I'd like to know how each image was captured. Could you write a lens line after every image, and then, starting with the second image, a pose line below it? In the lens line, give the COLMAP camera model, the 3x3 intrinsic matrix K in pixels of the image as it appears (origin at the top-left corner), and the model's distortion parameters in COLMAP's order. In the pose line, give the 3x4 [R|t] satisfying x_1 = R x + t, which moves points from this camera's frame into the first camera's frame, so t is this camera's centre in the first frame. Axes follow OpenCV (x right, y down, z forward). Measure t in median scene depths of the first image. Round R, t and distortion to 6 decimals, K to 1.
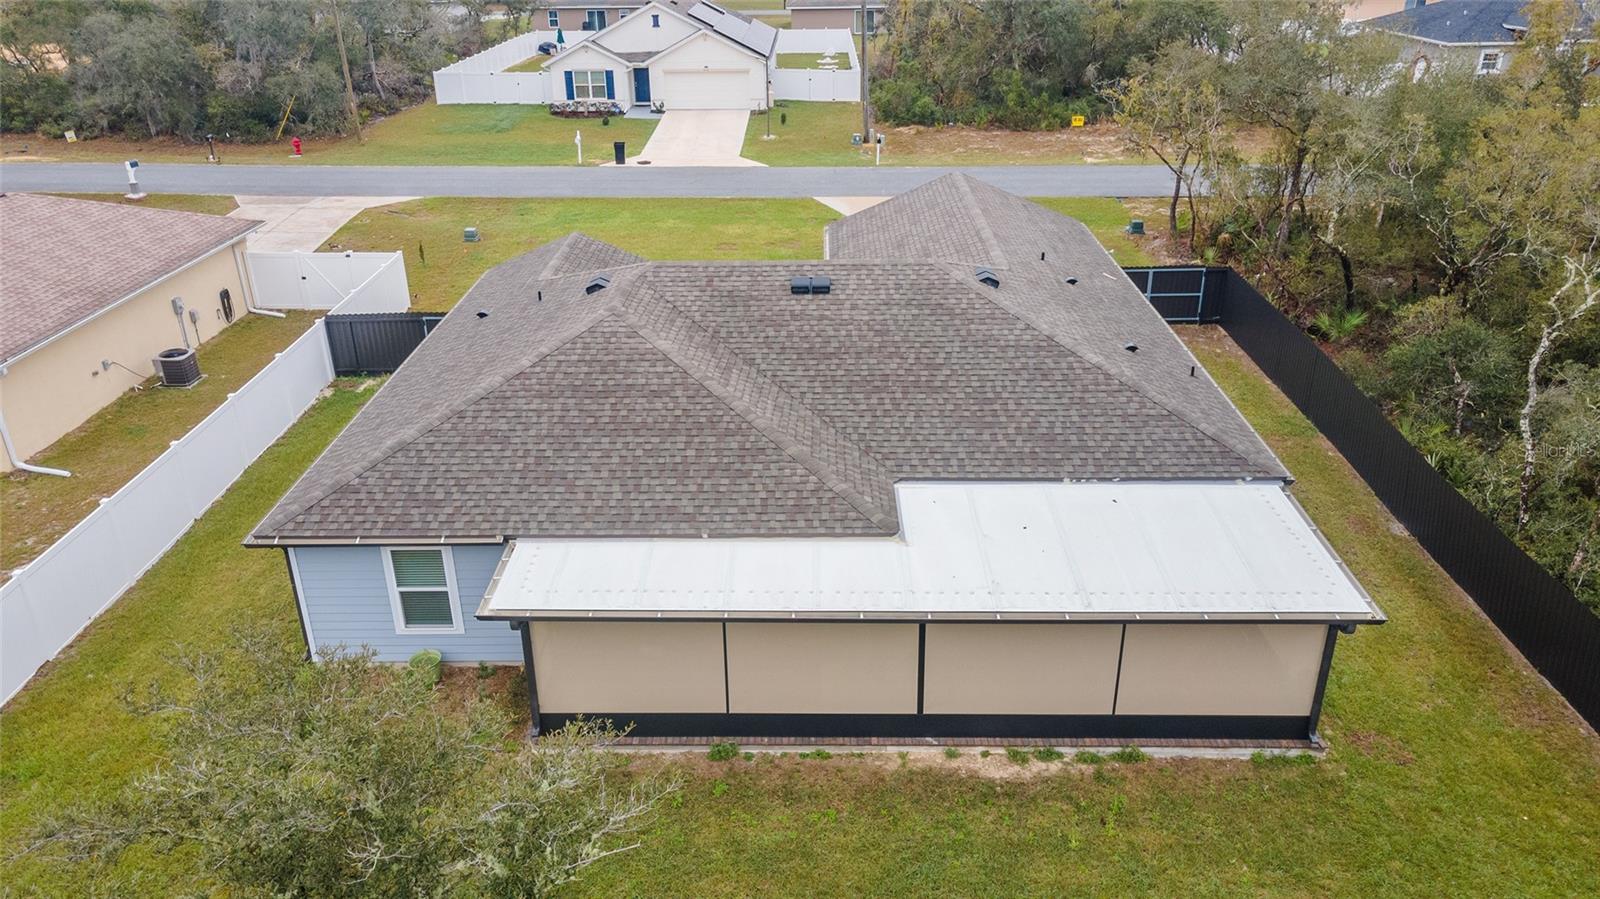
lens RADIAL K [[1157.2, 0, 793.2], [0, 1157.2, 450.6], [0, 0, 1]] dist [0.012041, 0.064105]
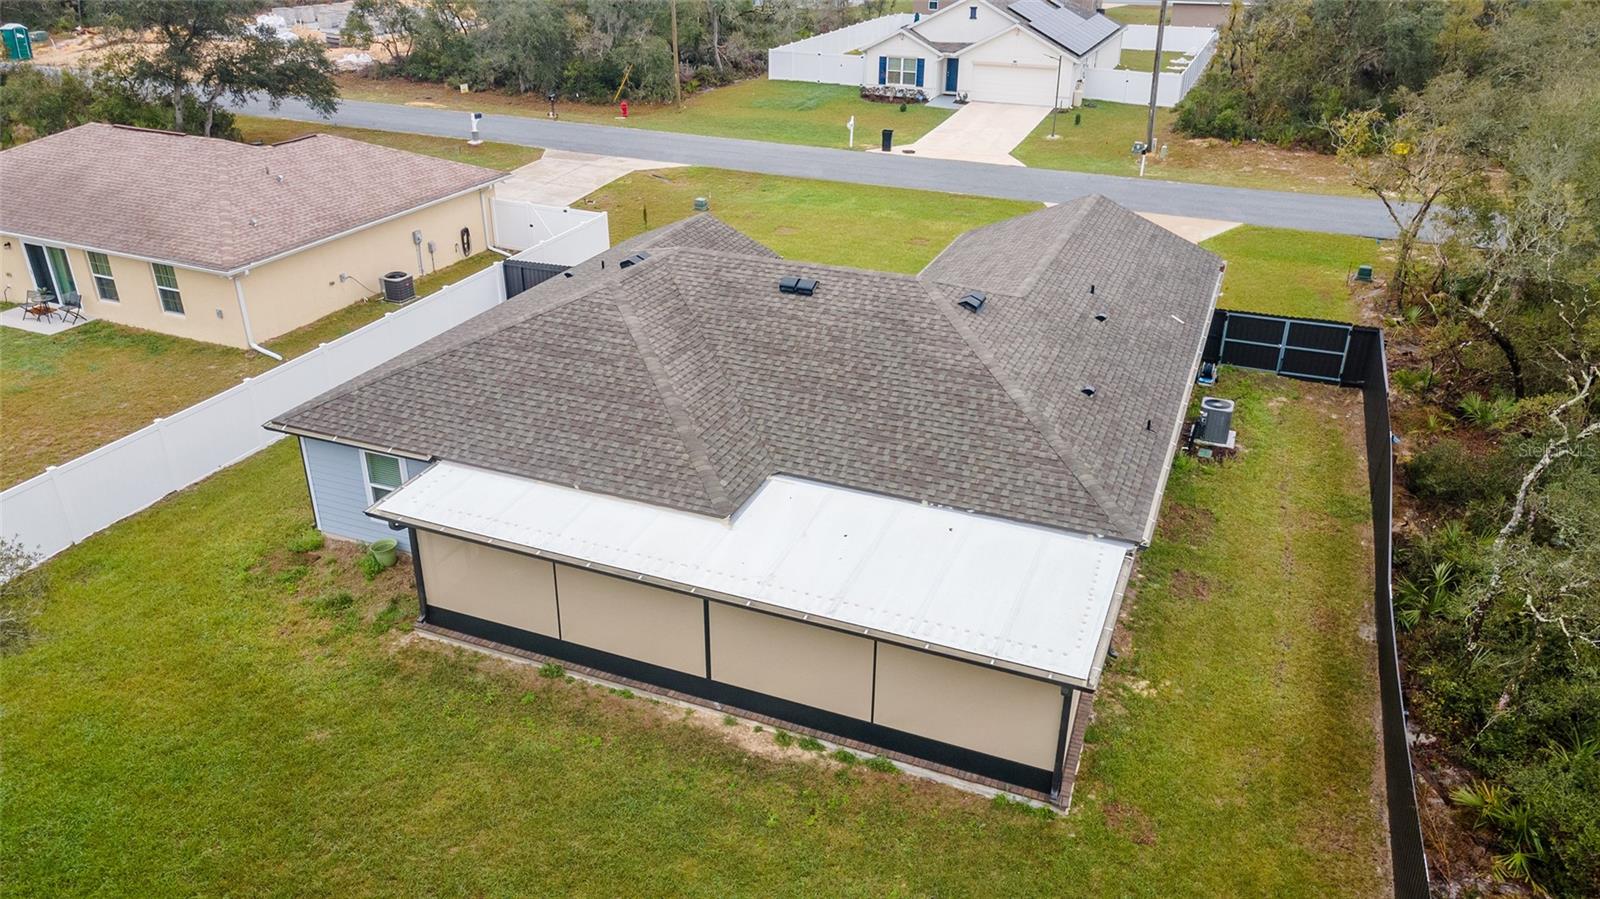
lens RADIAL K [[1157.2, 0, 793.2], [0, 1157.2, 450.6], [0, 0, 1]] dist [0.012041, 0.064105]
pose [[0.931107, 0.176960, -0.318942, 0.412346], [-0.171197, 0.984150, 0.046256, -0.044433], [0.322072, 0.011533, 0.946645, -0.023393]]
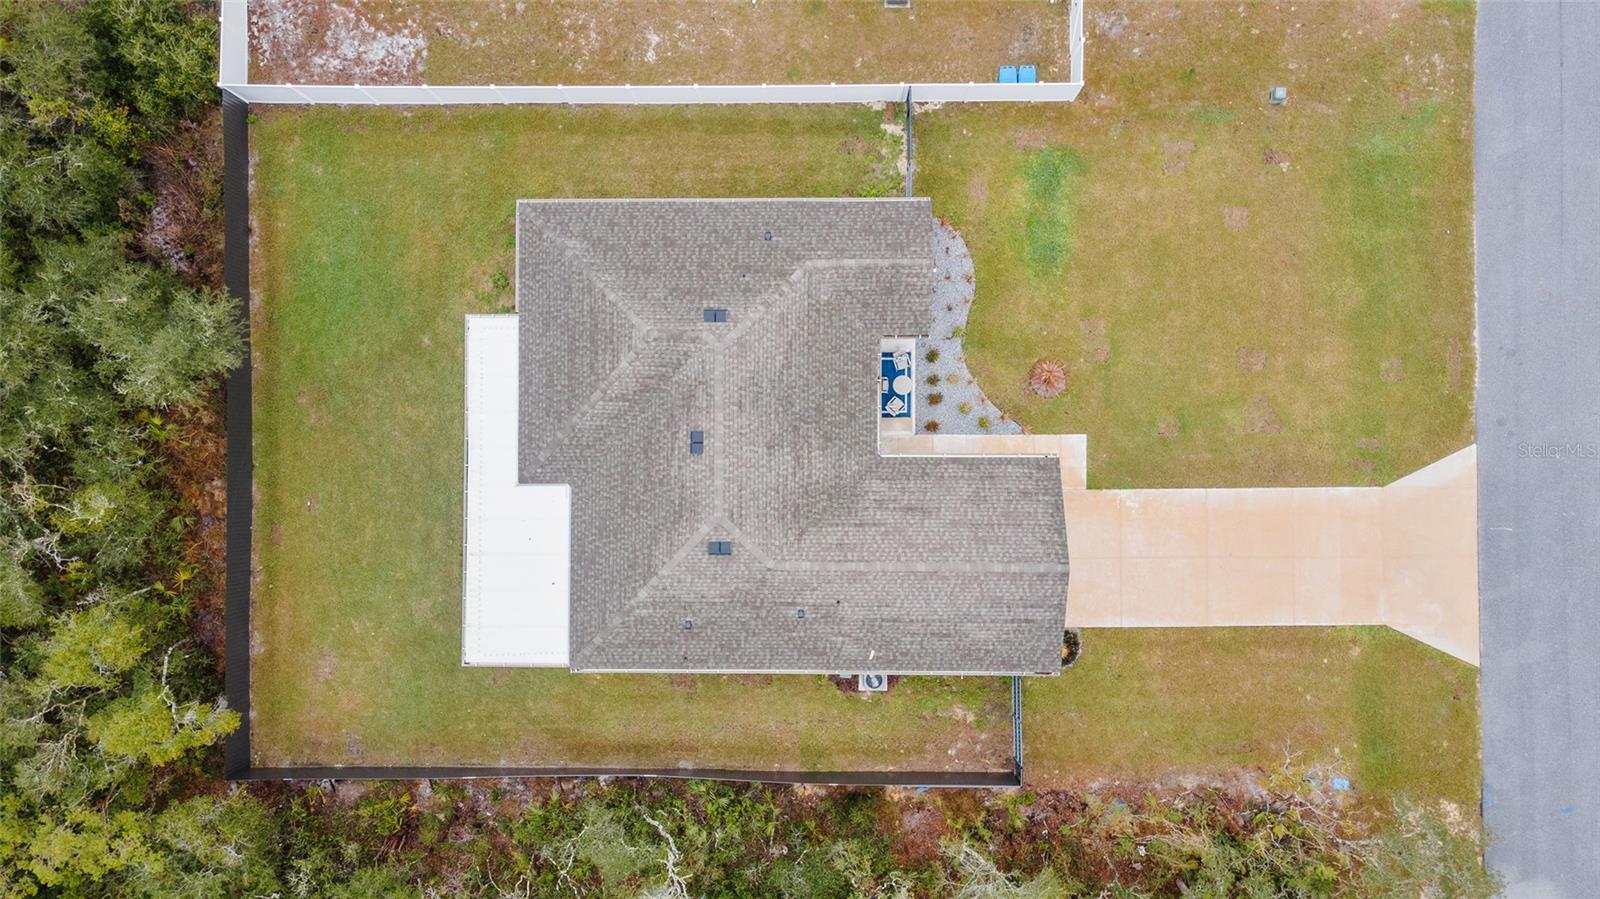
lens RADIAL K [[1157.2, 0, 793.2], [0, 1157.2, 450.6], [0, 0, 1]] dist [0.012041, 0.064105]
pose [[0.017426, 0.999807, -0.009062, 0.050633], [-0.411803, 0.015436, 0.911142, -1.889097], [0.911106, -0.012146, 0.411993, 0.462490]]
